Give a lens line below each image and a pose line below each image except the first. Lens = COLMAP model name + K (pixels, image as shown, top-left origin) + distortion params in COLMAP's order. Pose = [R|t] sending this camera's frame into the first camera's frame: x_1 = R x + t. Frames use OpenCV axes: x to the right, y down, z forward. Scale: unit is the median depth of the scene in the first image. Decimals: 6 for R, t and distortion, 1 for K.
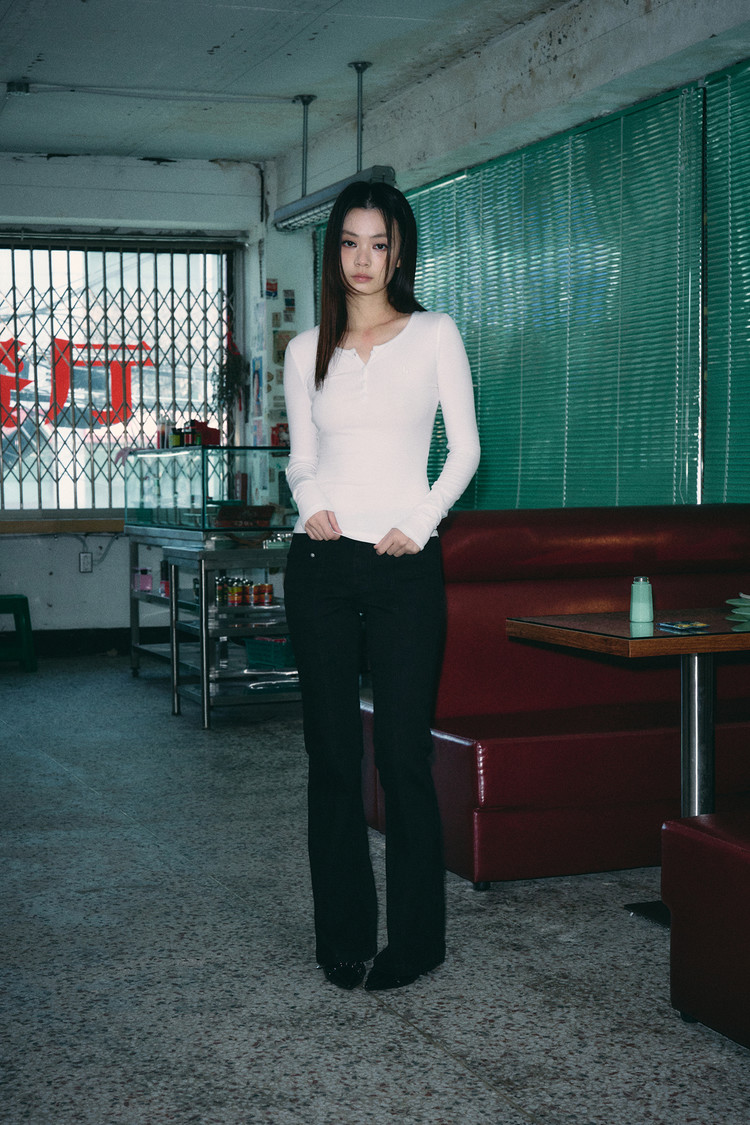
lens RADIAL K [[1780.0, 0, 371.7], [0, 1780.0, 564.9], [0, 0, 1]] dist [0.057753, -0.002994]
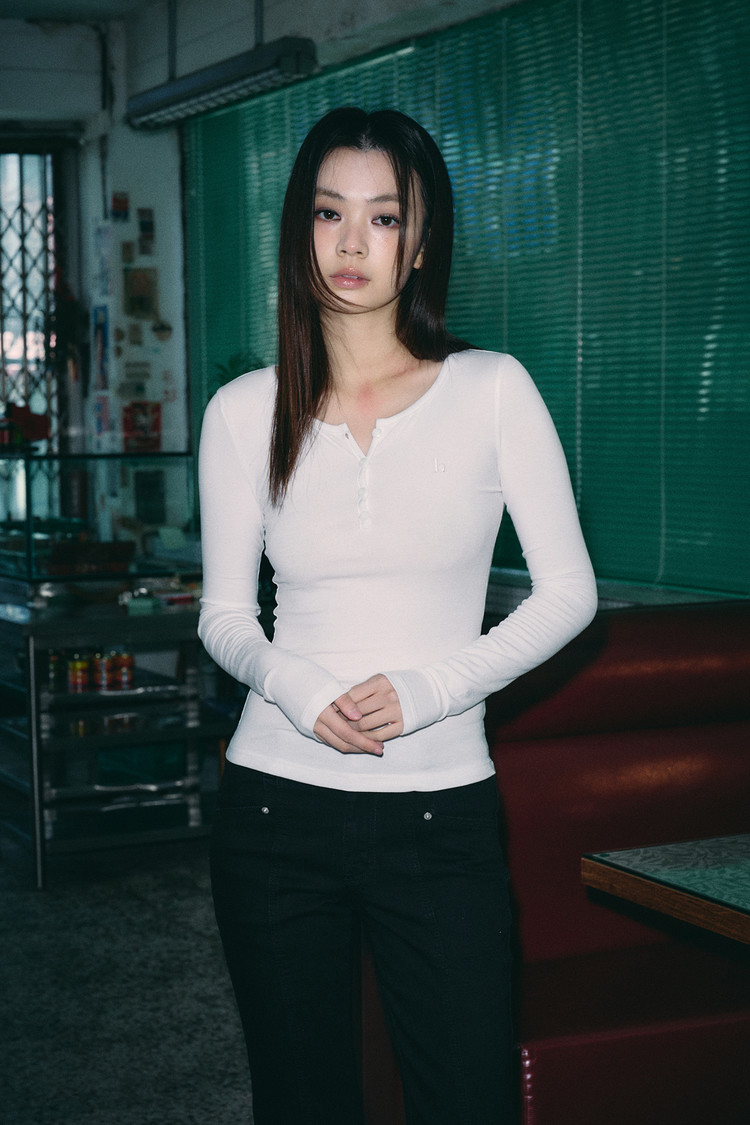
lens RADIAL K [[2181.3, 0, 375.0], [0, 2181.3, 562.5], [0, 0, 1]] dist [-0.002837, 0.090489]
pose [[0.997499, -0.013956, 0.069291, -0.019396], [0.012108, 0.999562, 0.027018, -0.041594], [-0.069637, -0.026111, 0.997231, 0.155873]]
